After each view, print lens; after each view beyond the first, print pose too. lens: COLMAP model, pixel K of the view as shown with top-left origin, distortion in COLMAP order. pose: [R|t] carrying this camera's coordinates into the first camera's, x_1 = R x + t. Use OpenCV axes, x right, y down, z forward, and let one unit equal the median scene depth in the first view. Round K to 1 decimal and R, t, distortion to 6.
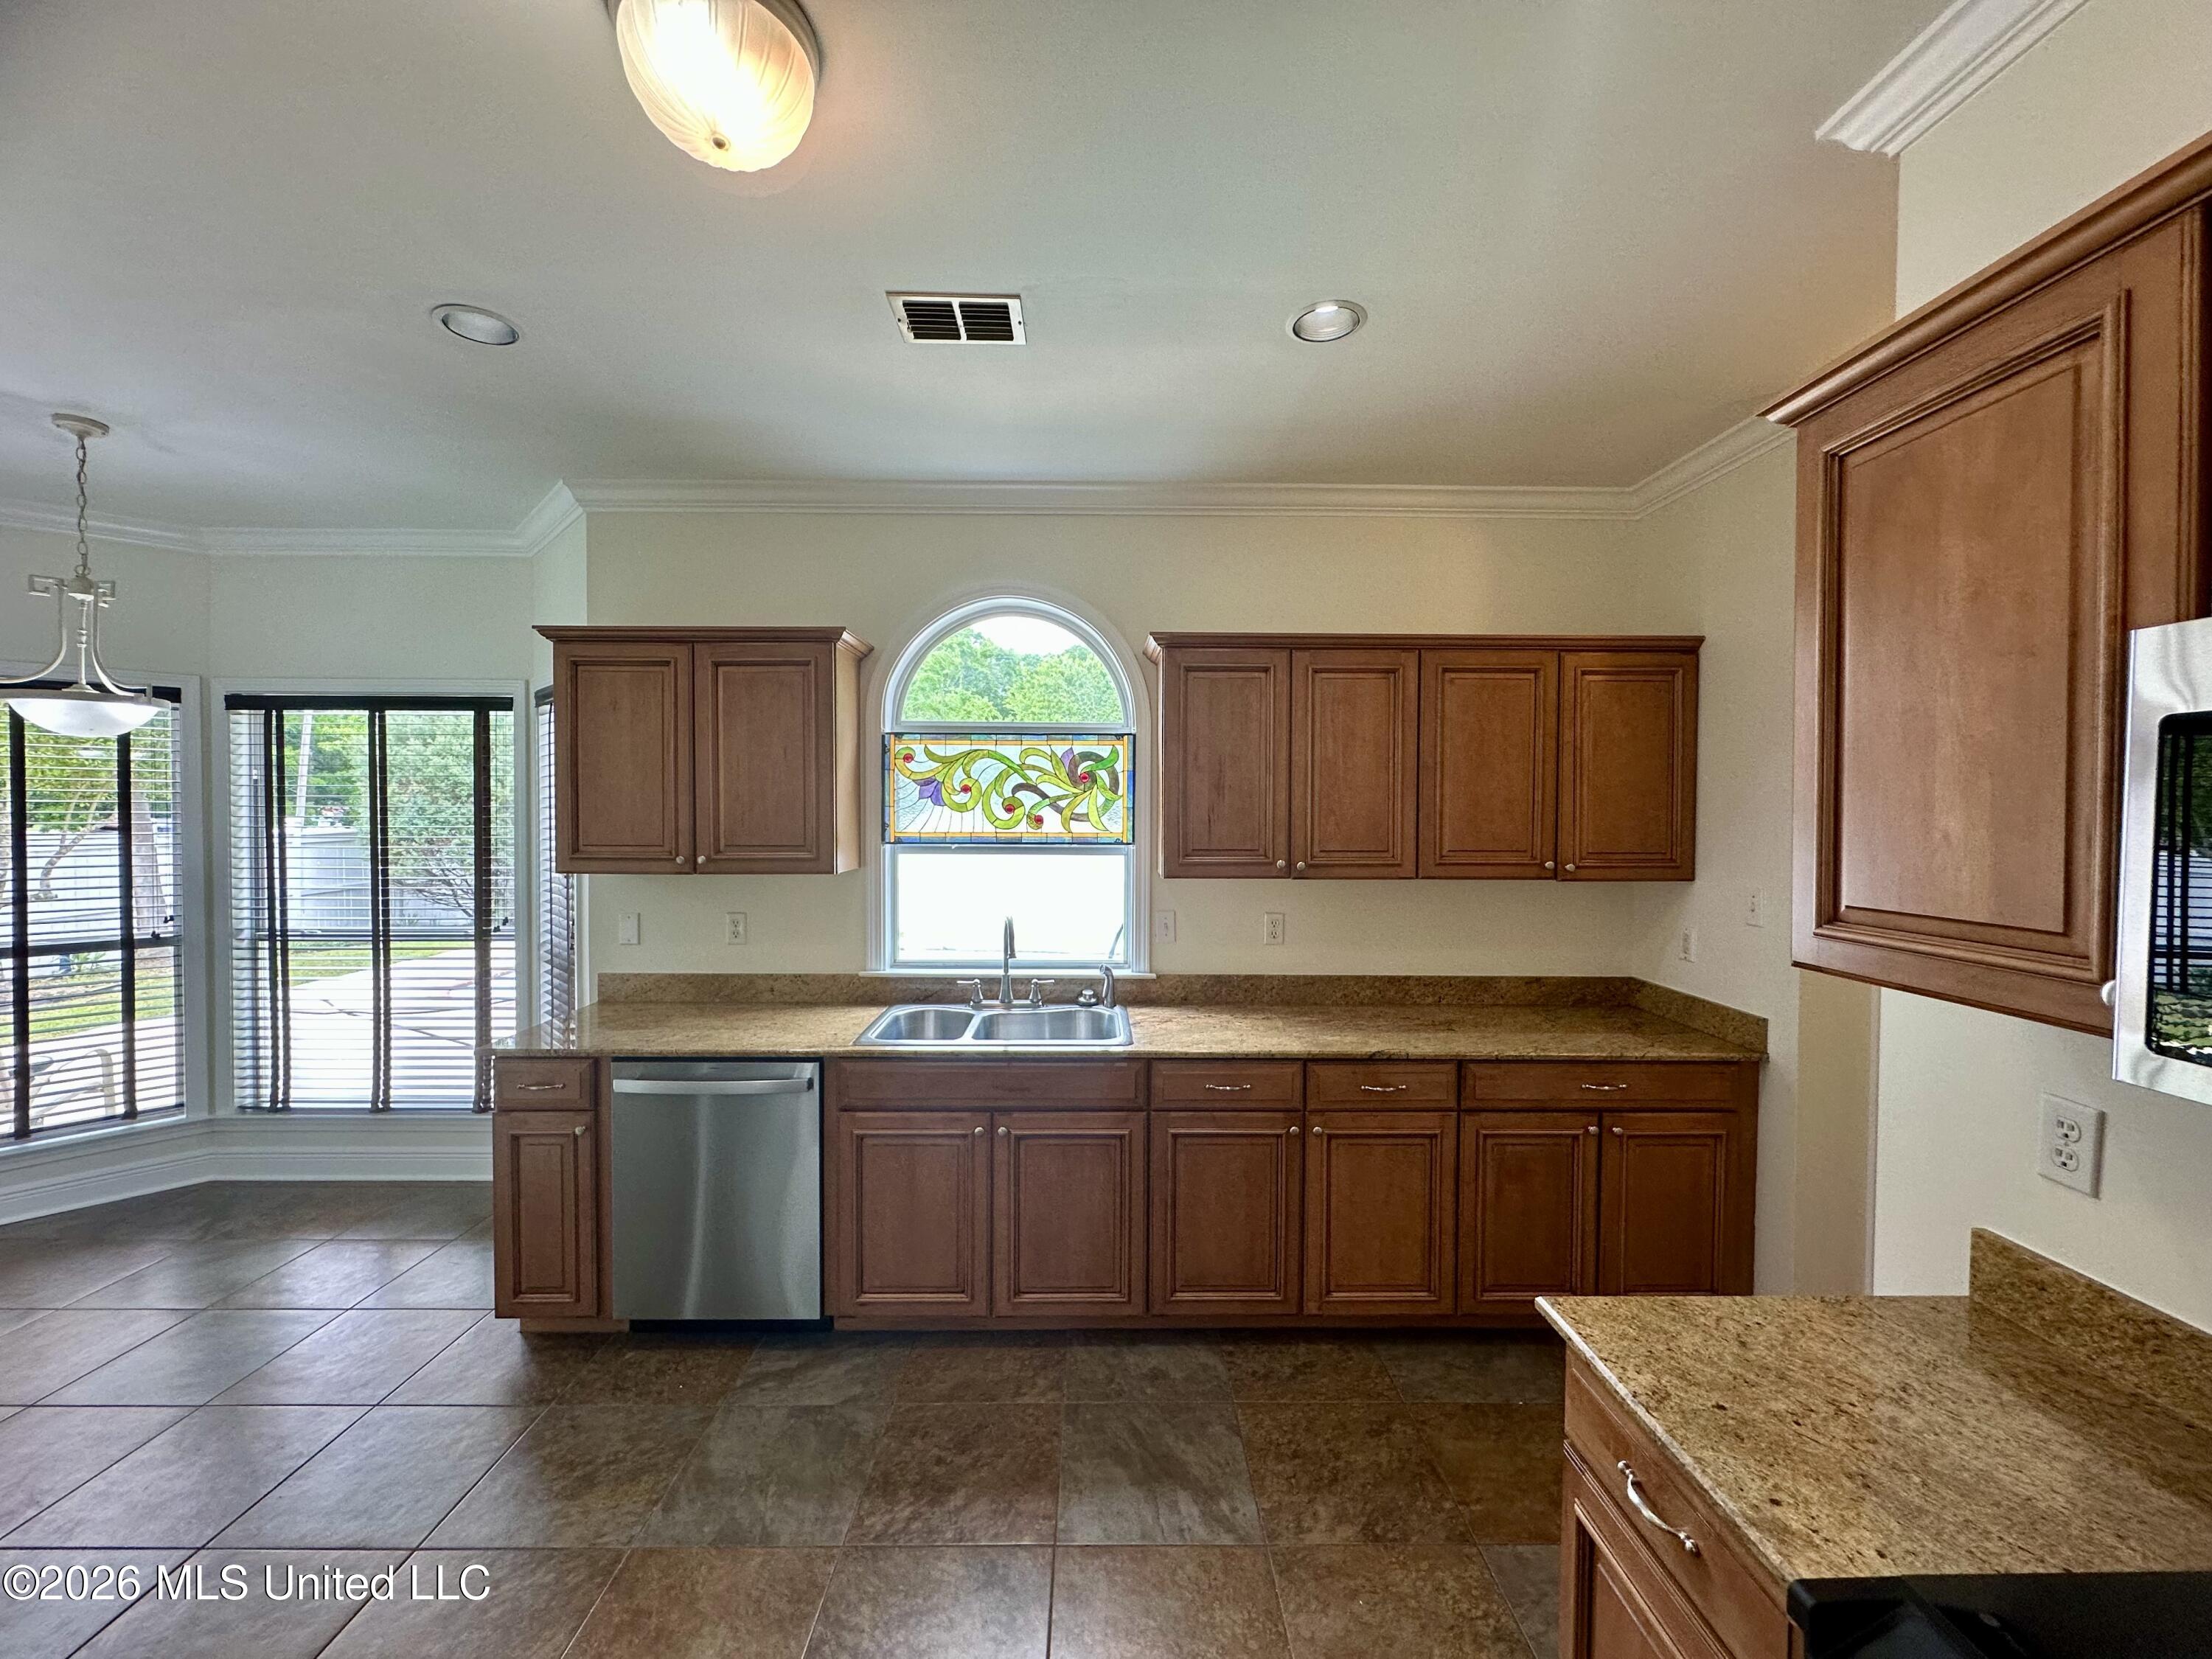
lens RADIAL K [[882.8, 0, 1106.0], [0, 882.8, 829.5], [0, 0, 1]] dist [0.000126, 0.000127]
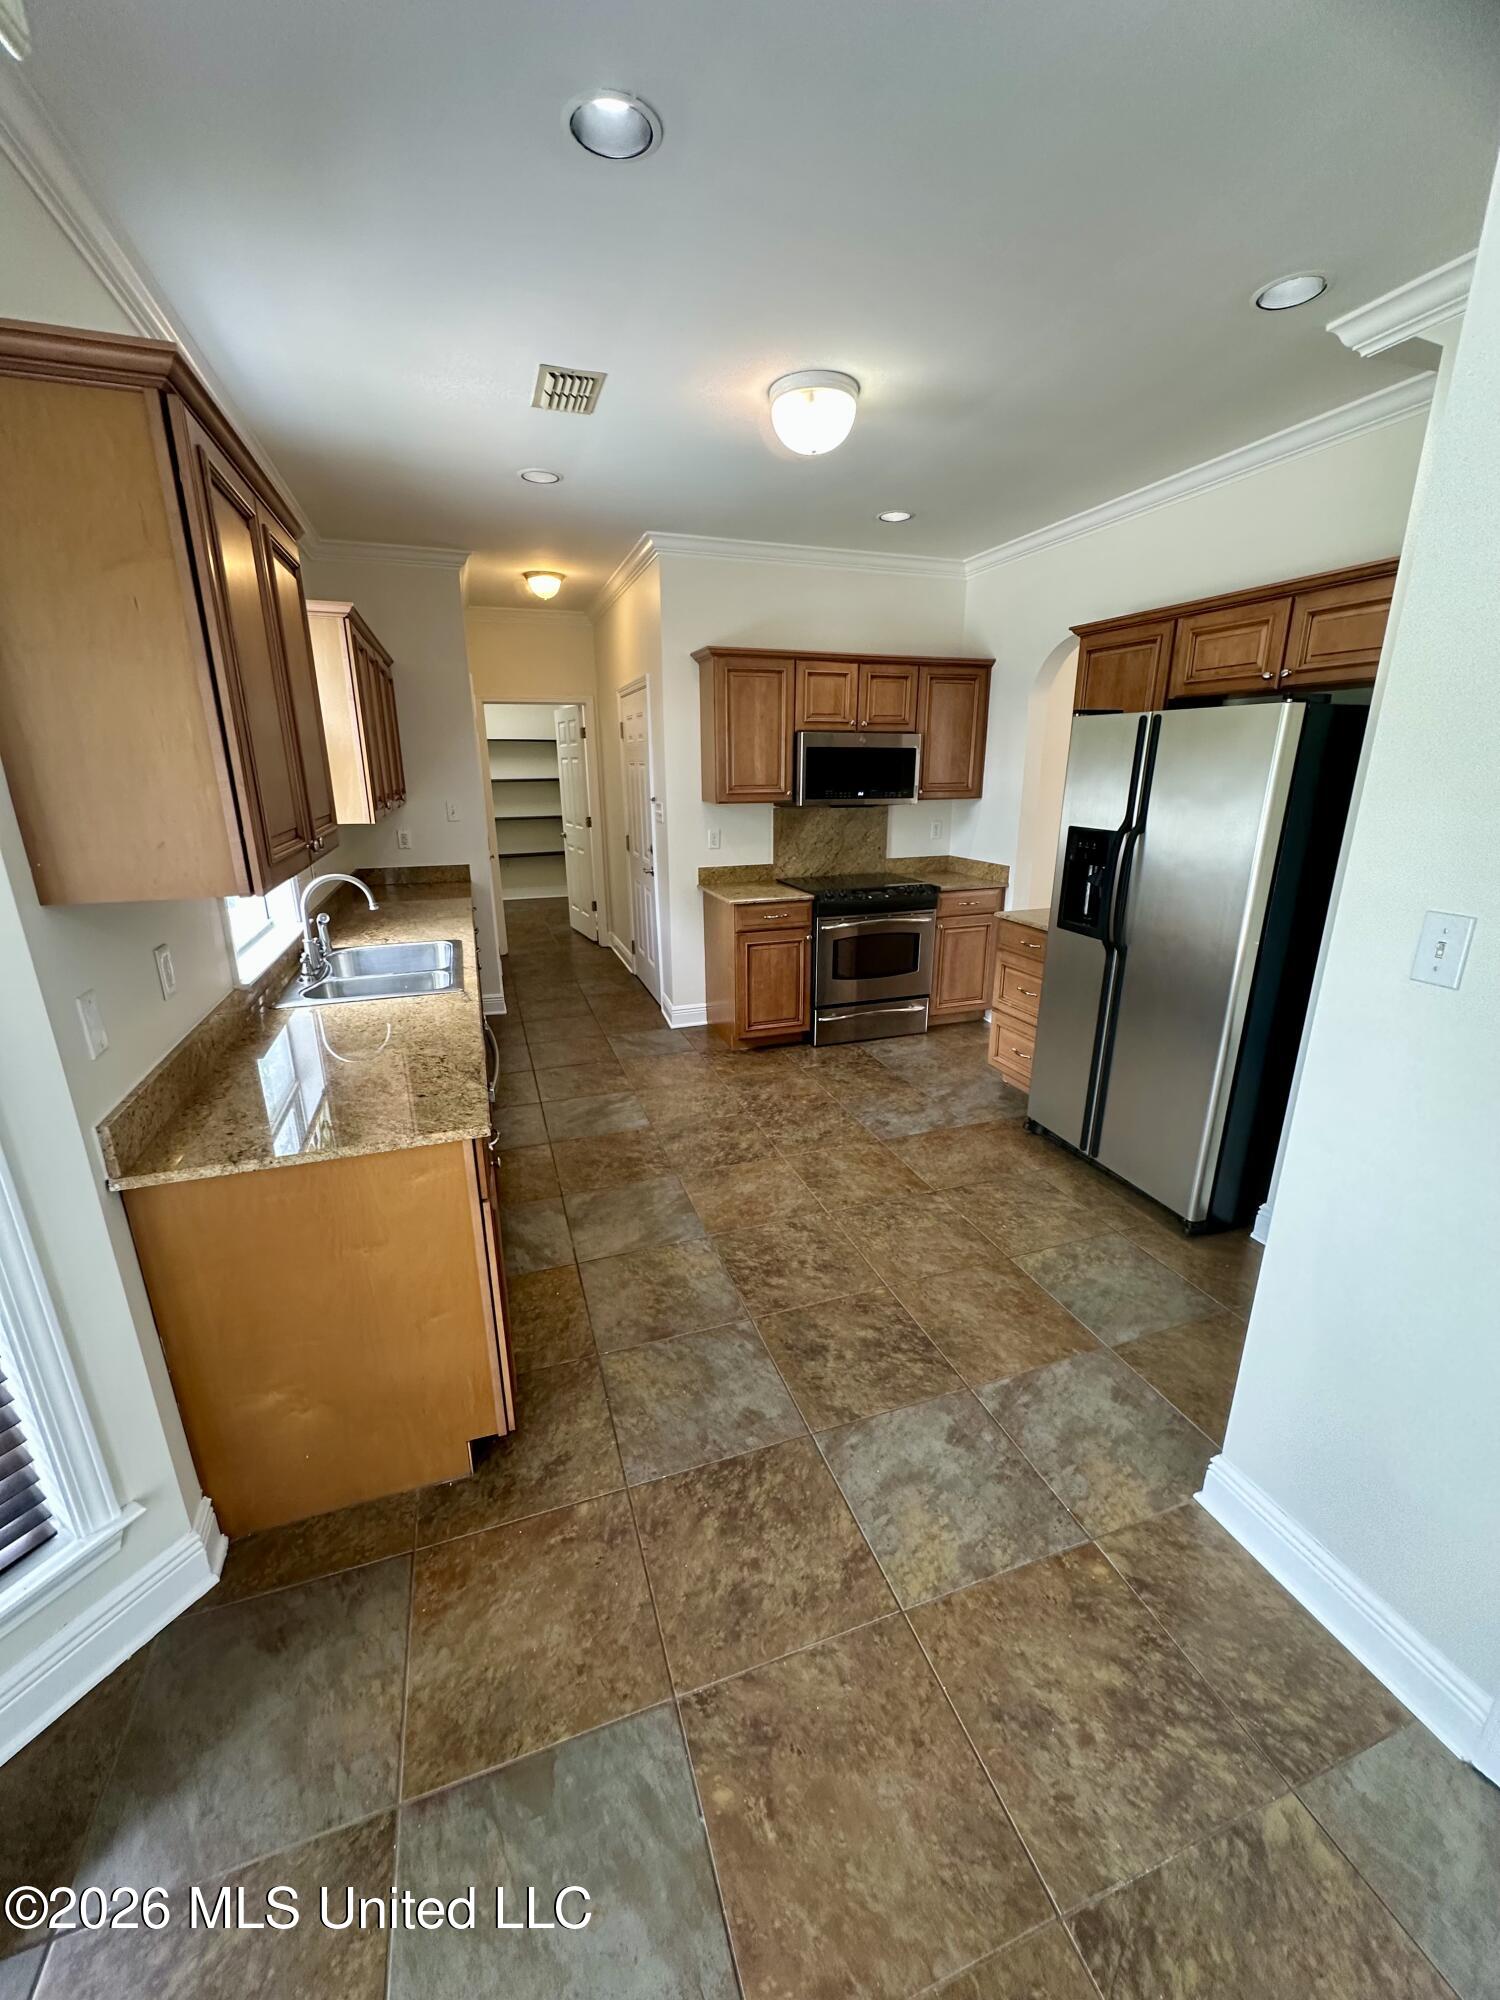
lens RADIAL K [[798.2, 0, 750.0], [0, 798.2, 1000.0], [0, 0, 1]] dist [0.000126, 0.000127]
pose [[-0.316400, -0.275505, 0.907738, -1.682830], [0.021812, 0.954532, 0.297311, -0.042888], [-0.948375, 0.113869, -0.296005, 1.234887]]
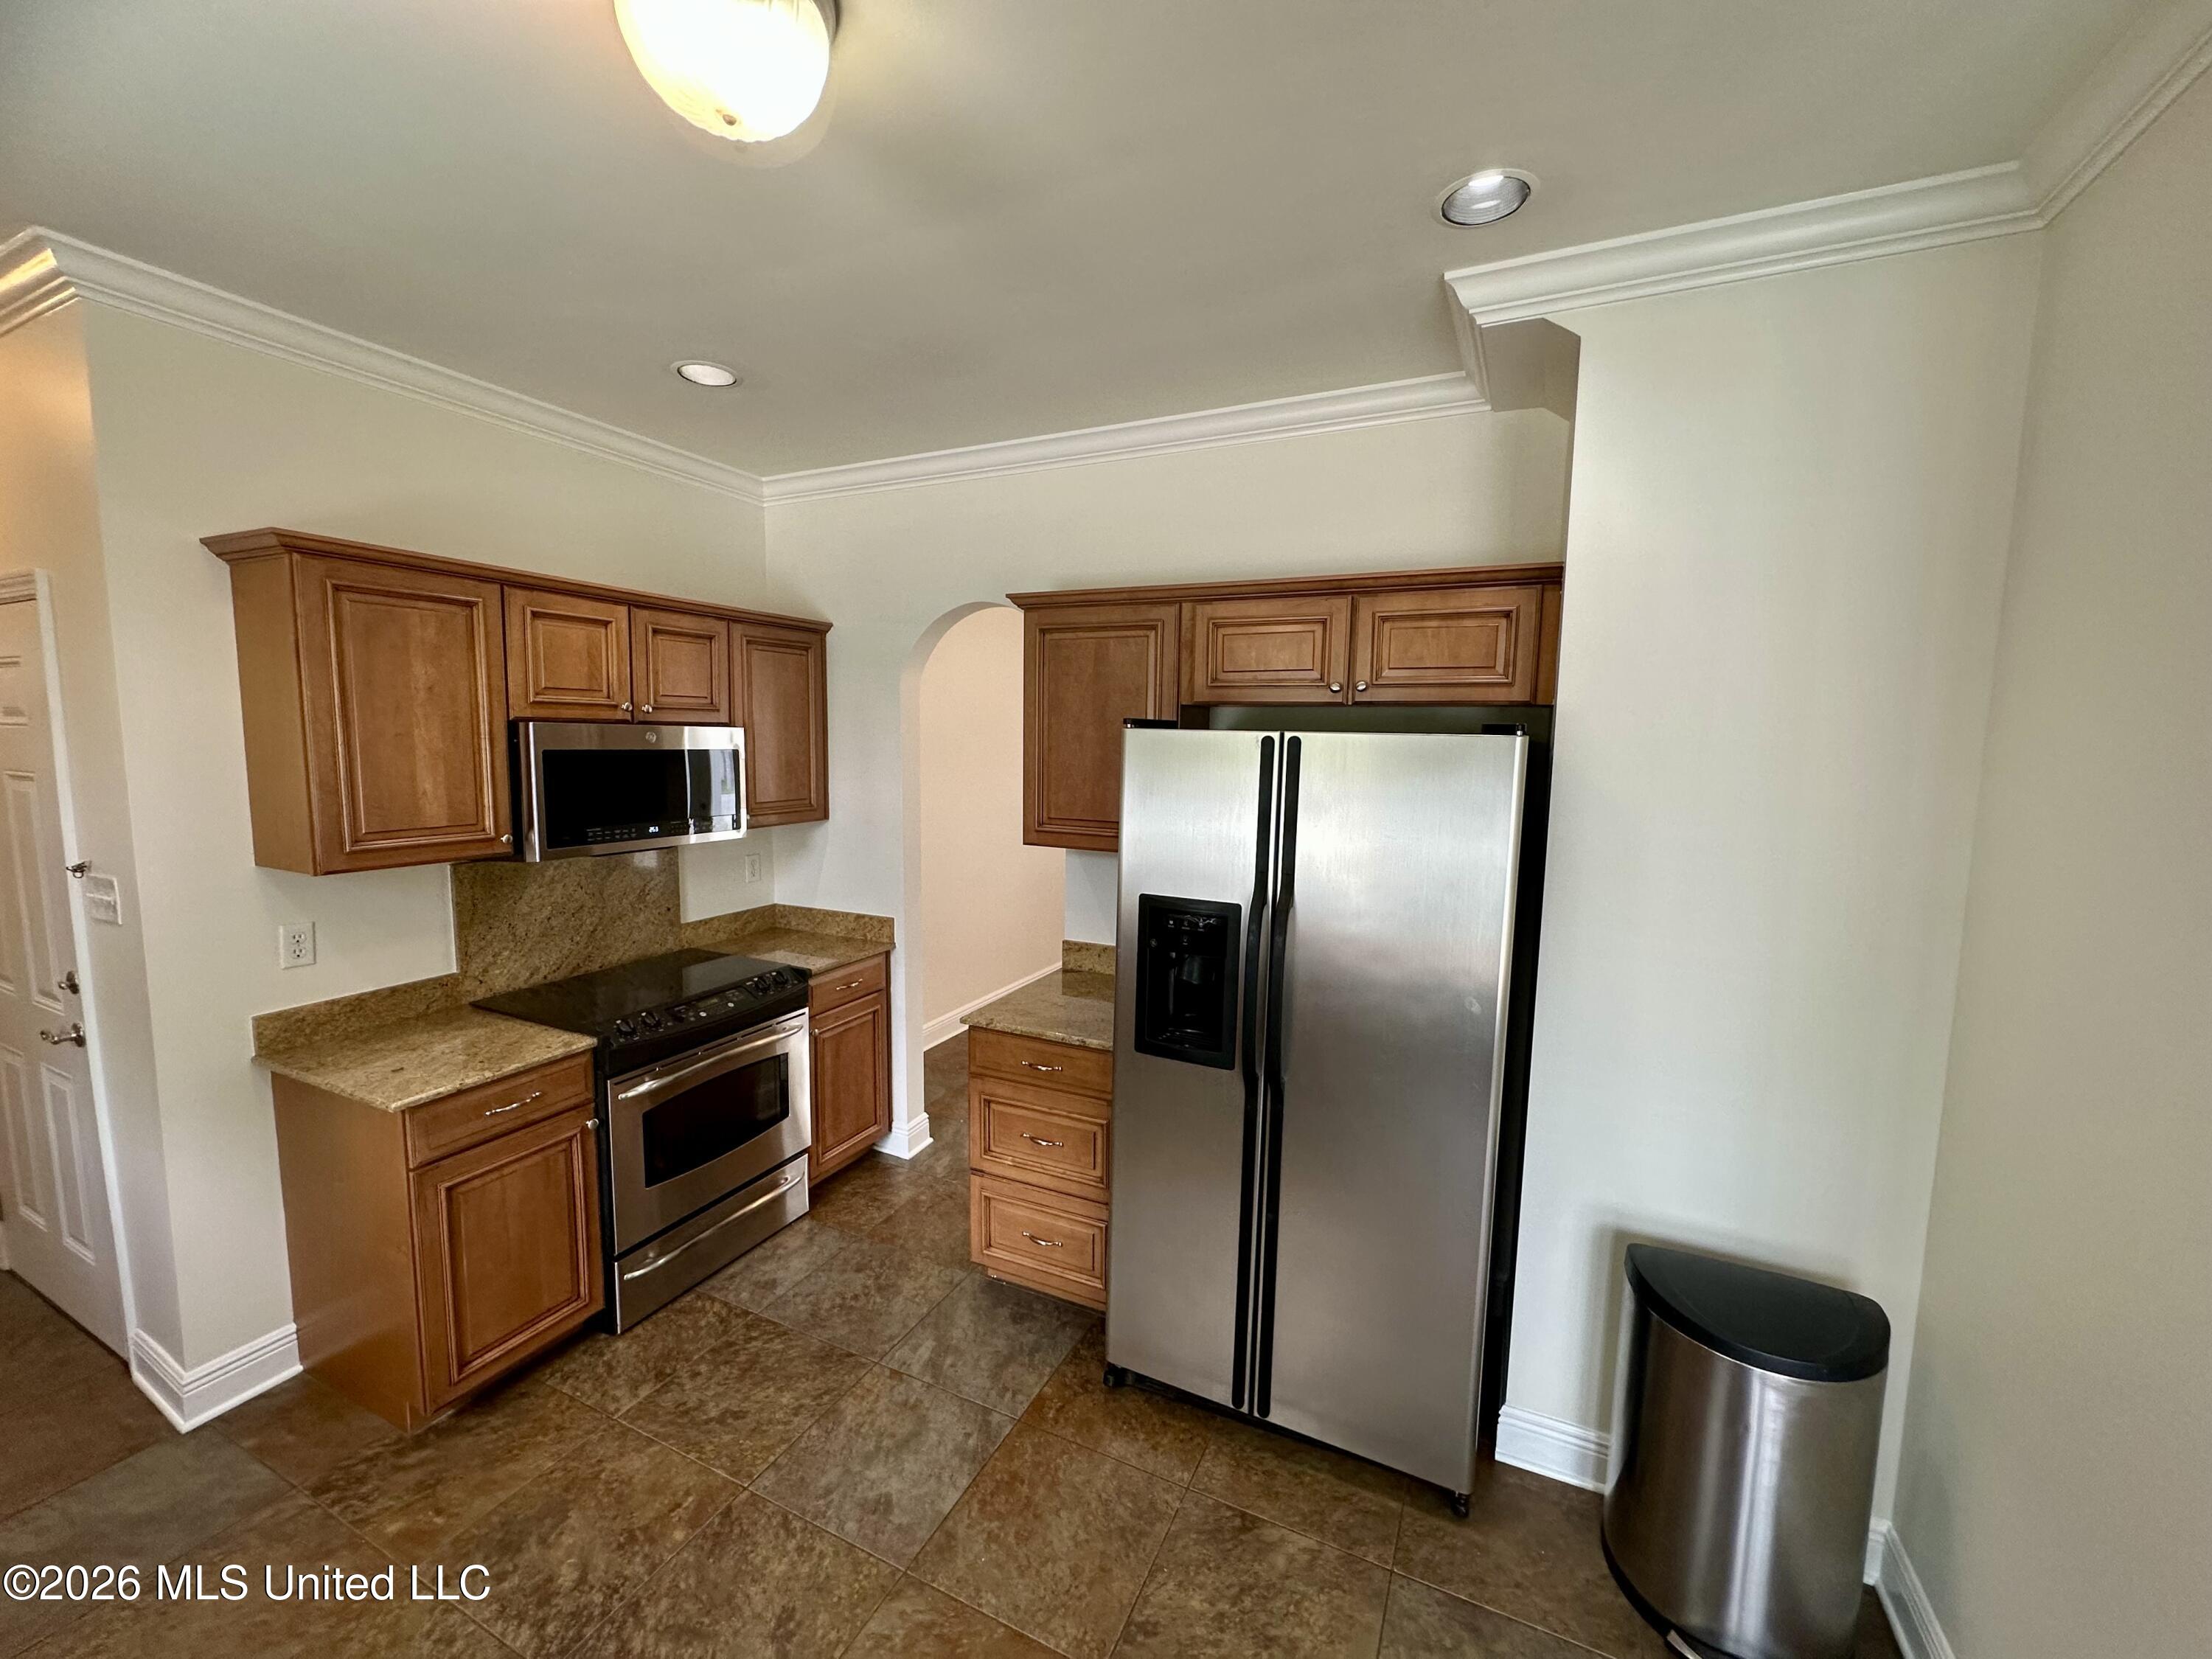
lens RADIAL K [[882.8, 0, 1106.0], [0, 882.8, 829.5], [0, 0, 1]] dist [0.000126, 0.000127]
pose [[-0.896198, -0.067224, 0.438531, -0.821816], [-0.011791, 0.991713, 0.127927, -0.107546], [-0.443497, 0.109477, -0.889565, 1.124219]]
